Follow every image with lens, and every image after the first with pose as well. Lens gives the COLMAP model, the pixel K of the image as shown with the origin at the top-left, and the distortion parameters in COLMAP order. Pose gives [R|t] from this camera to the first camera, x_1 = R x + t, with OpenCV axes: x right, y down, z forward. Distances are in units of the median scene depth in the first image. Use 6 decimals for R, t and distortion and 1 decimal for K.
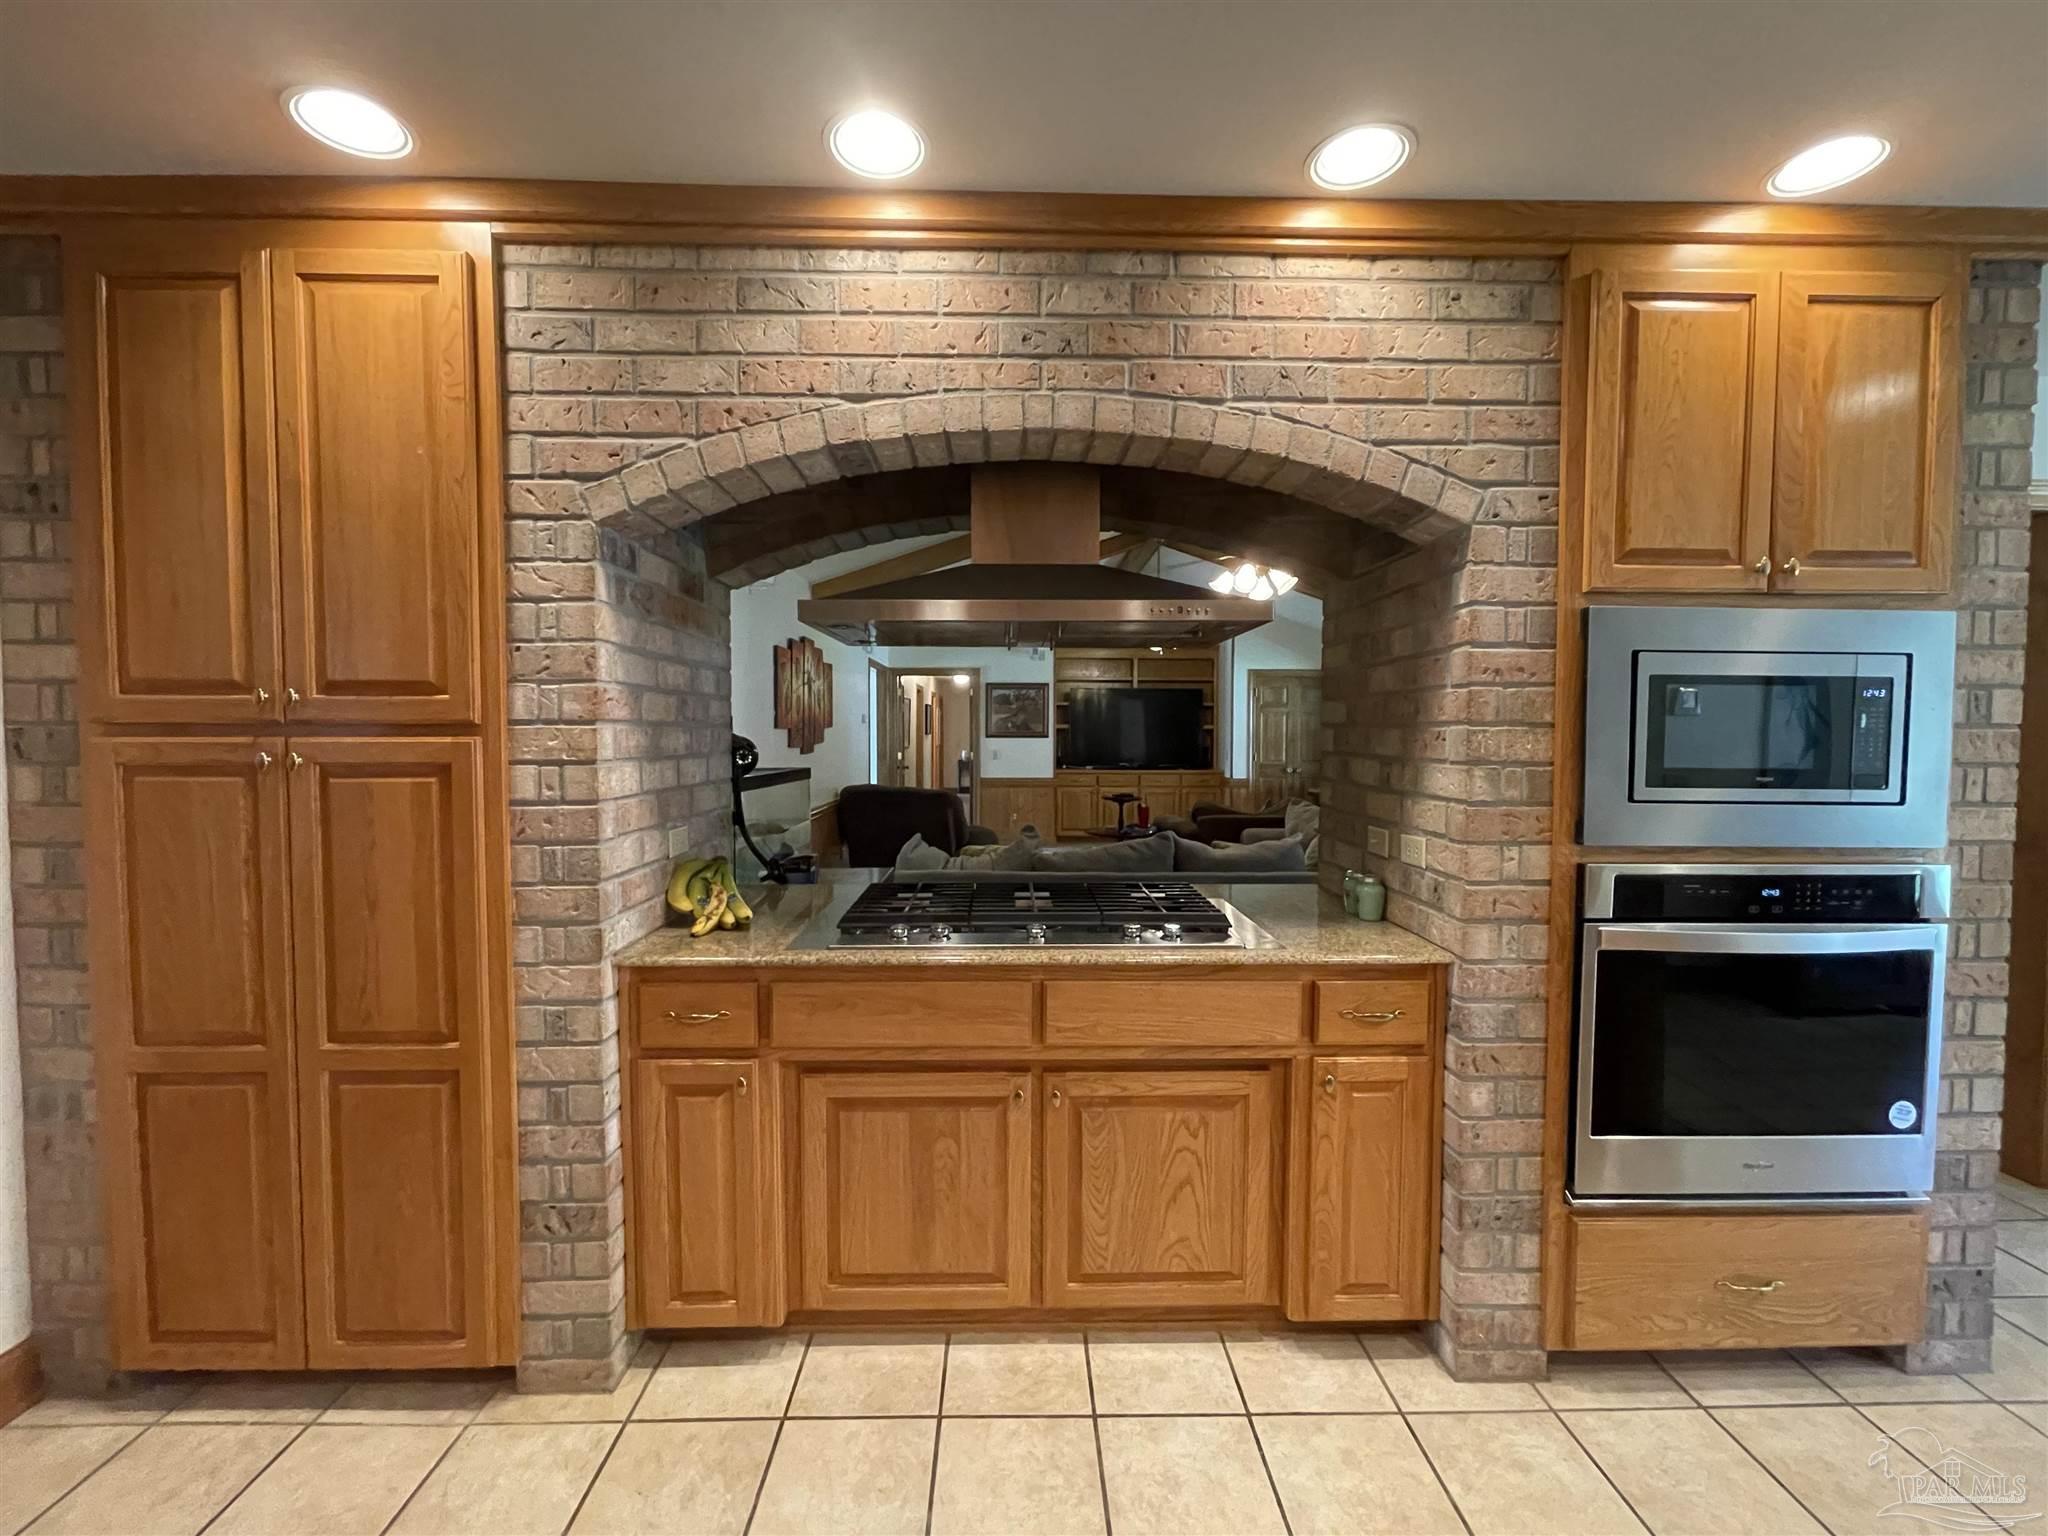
lens RADIAL K [[821.3, 0, 1032.1], [0, 821.3, 750.5], [0, 0, 1]] dist [-0.006599, 0.000211]
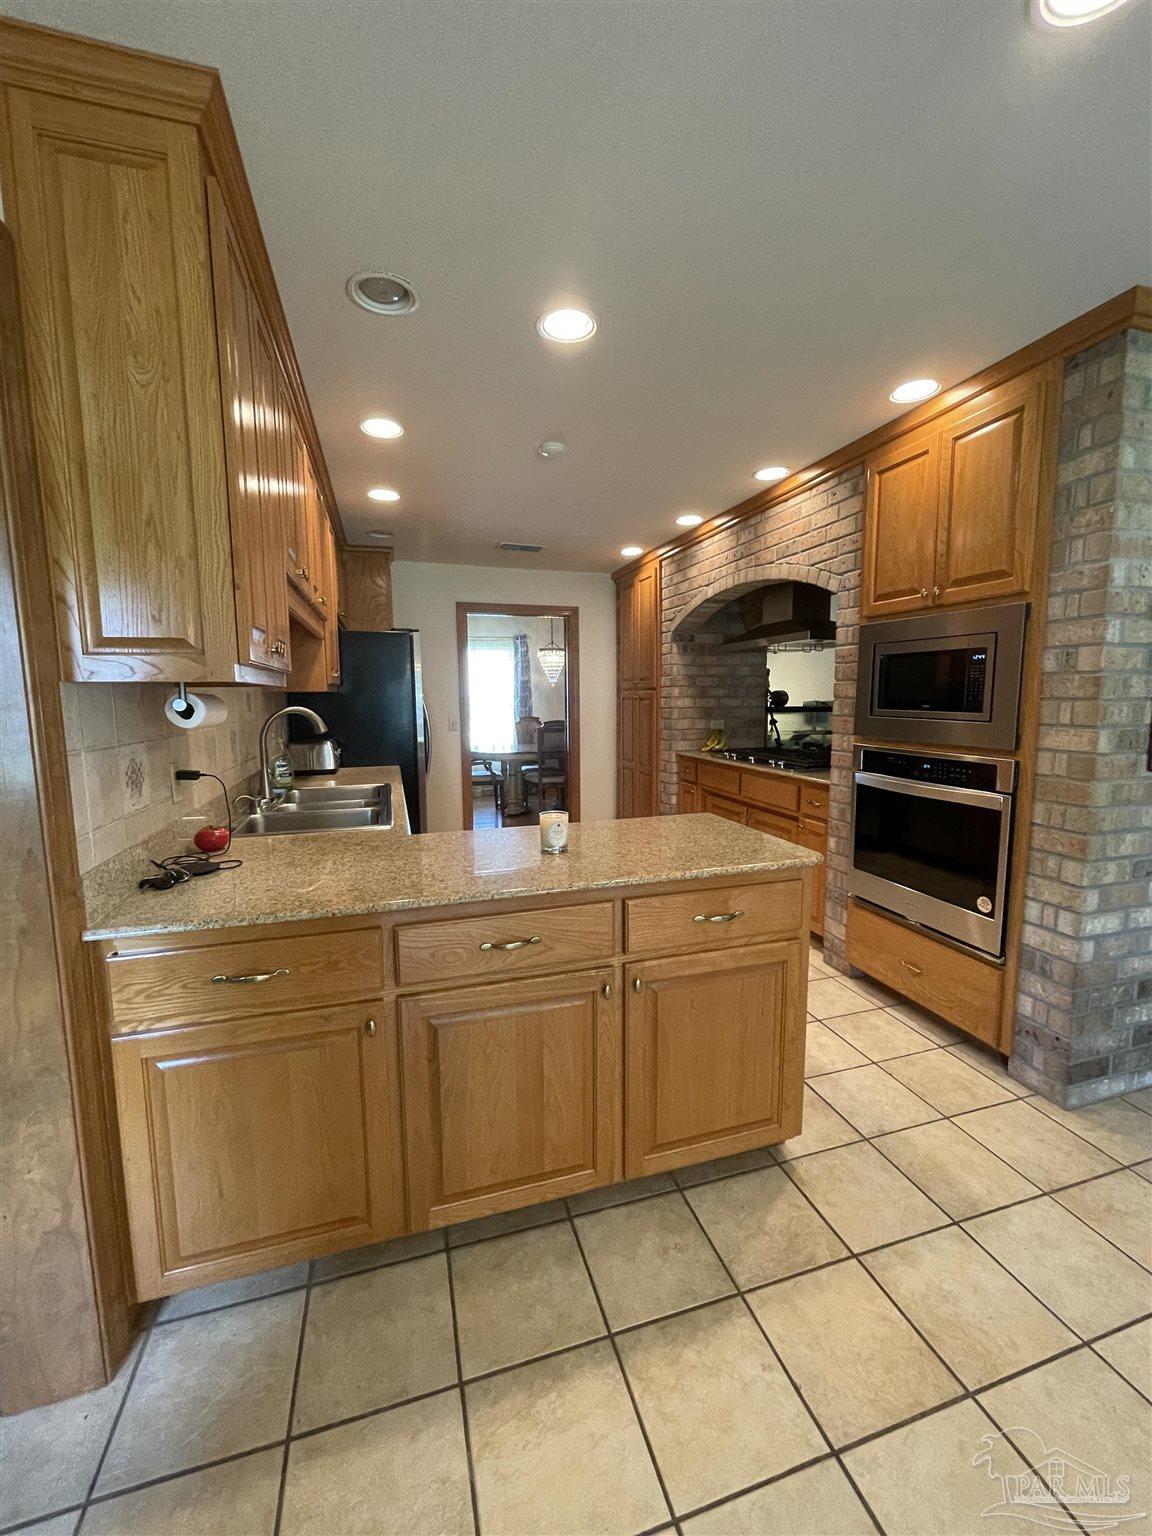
lens RADIAL K [[616.0, 0, 576.2], [0, 616.0, 768.5], [0, 0, 1]] dist [-0.006599, 0.000211]
pose [[0.270613, 0.109735, -0.956414, 2.050919], [-0.021328, 0.993922, 0.108004, 0.041940], [0.962452, -0.008829, 0.271308, -0.173720]]
